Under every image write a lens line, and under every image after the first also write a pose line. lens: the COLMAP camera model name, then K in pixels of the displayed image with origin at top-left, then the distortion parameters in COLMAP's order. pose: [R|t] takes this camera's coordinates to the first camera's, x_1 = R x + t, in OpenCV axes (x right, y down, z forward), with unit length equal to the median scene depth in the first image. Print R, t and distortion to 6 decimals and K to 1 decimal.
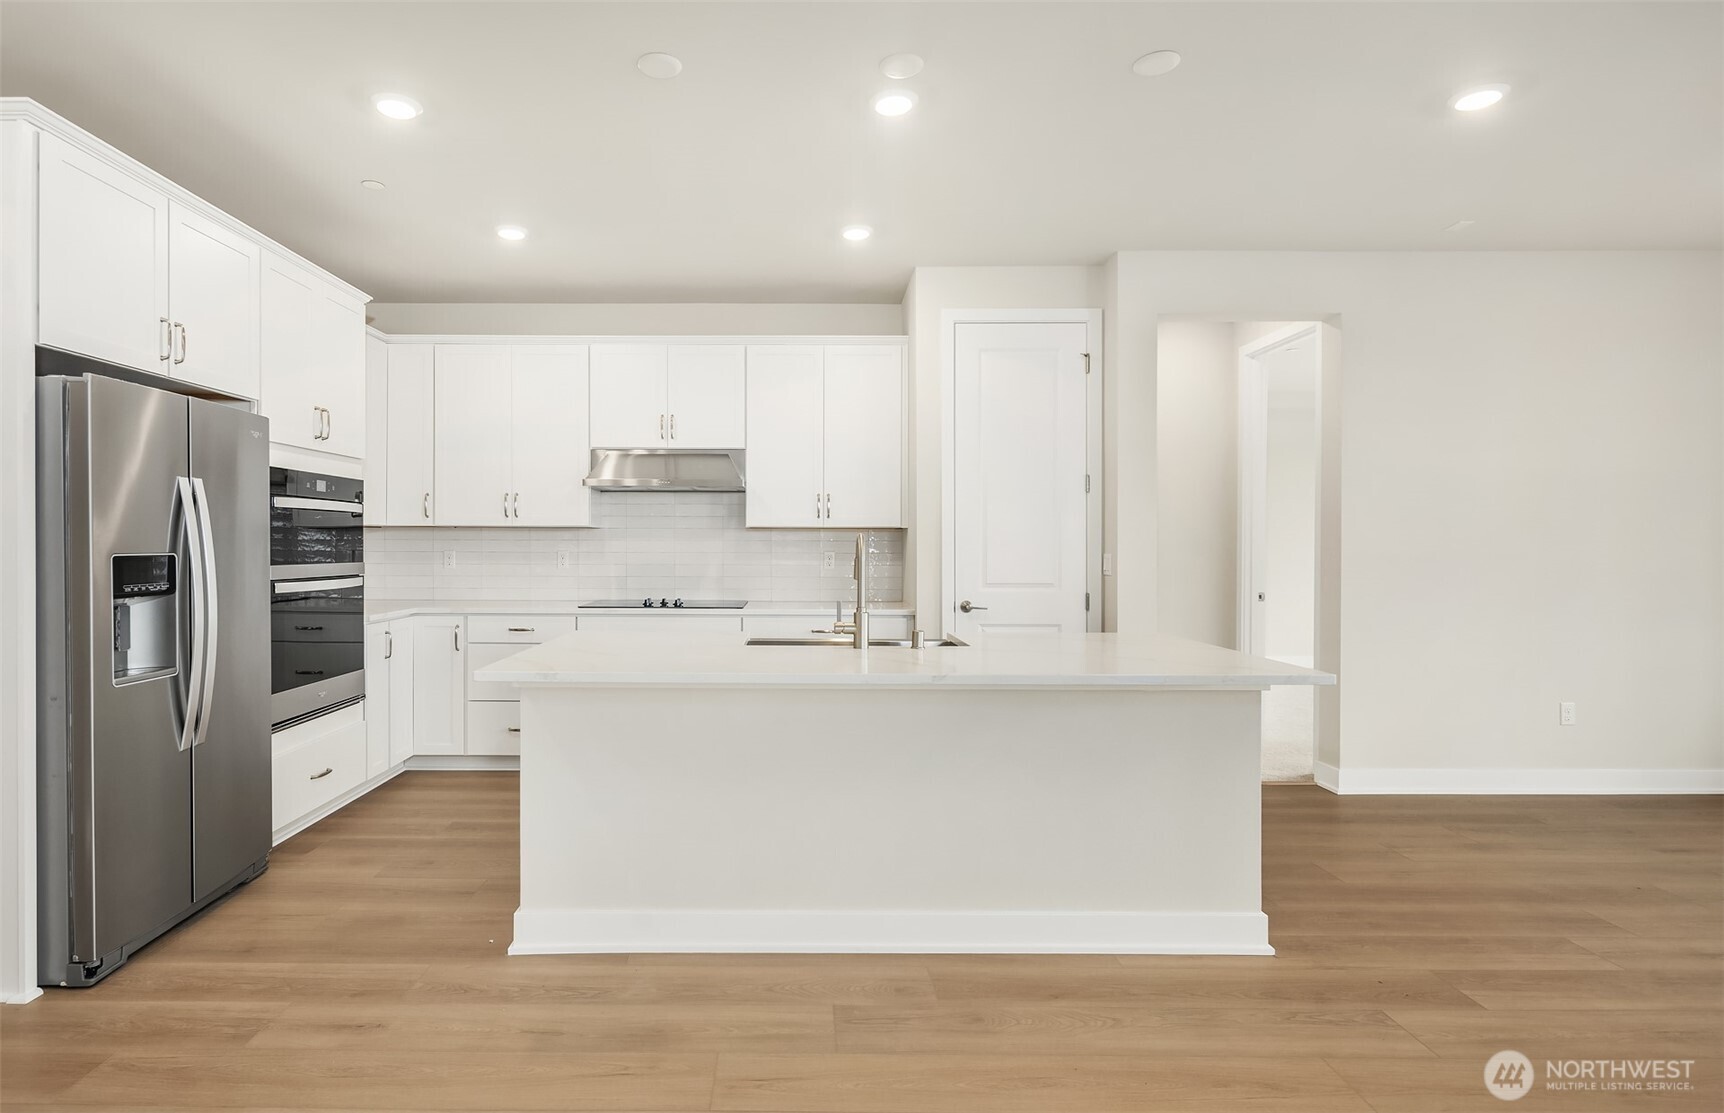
lens RADIAL K [[843.9, 0, 782.8], [0, 843.9, 564.6], [0, 0, 1]] dist [0.001090, 0.000170]
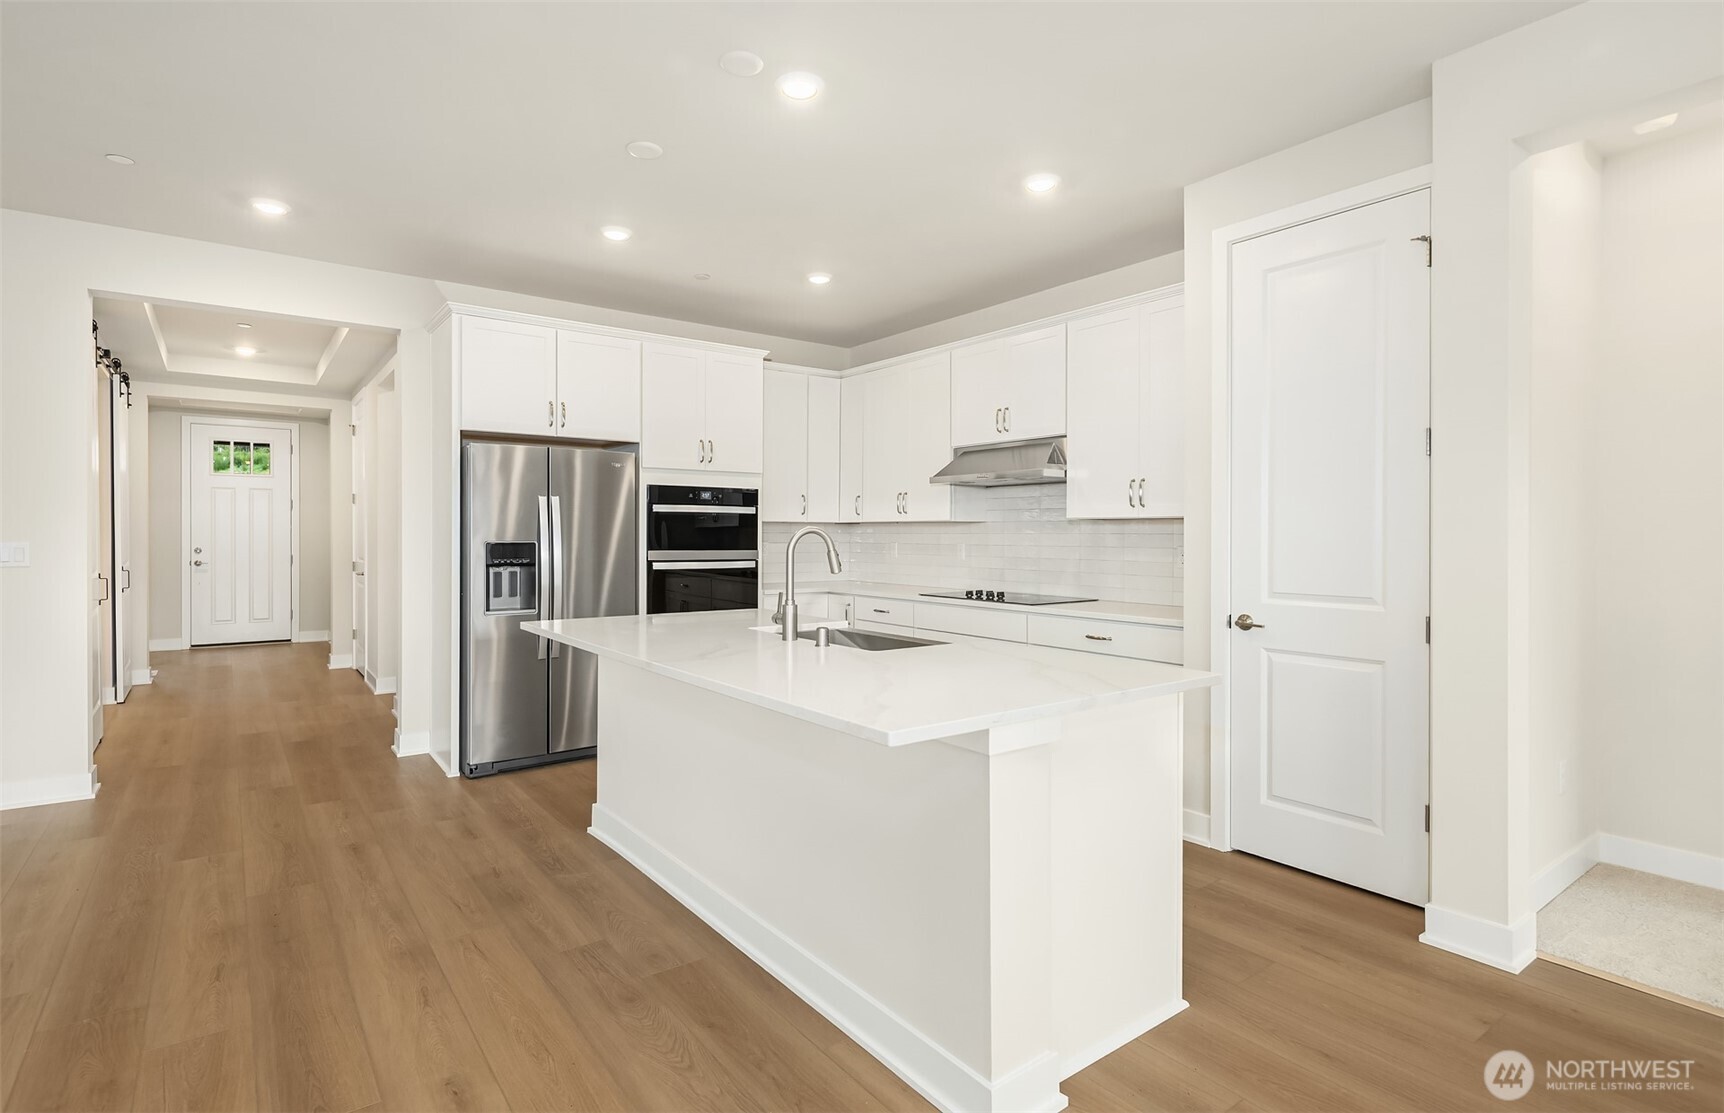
lens RADIAL K [[843.9, 0, 870.0], [0, 843.9, 536.8], [0, 0, 1]] dist [0.001090, 0.000170]
pose [[0.614001, 0.001547, -0.789303, 0.611395], [-0.021424, 0.999662, -0.014706, -0.007424], [0.789014, 0.025940, 0.613827, 0.293276]]
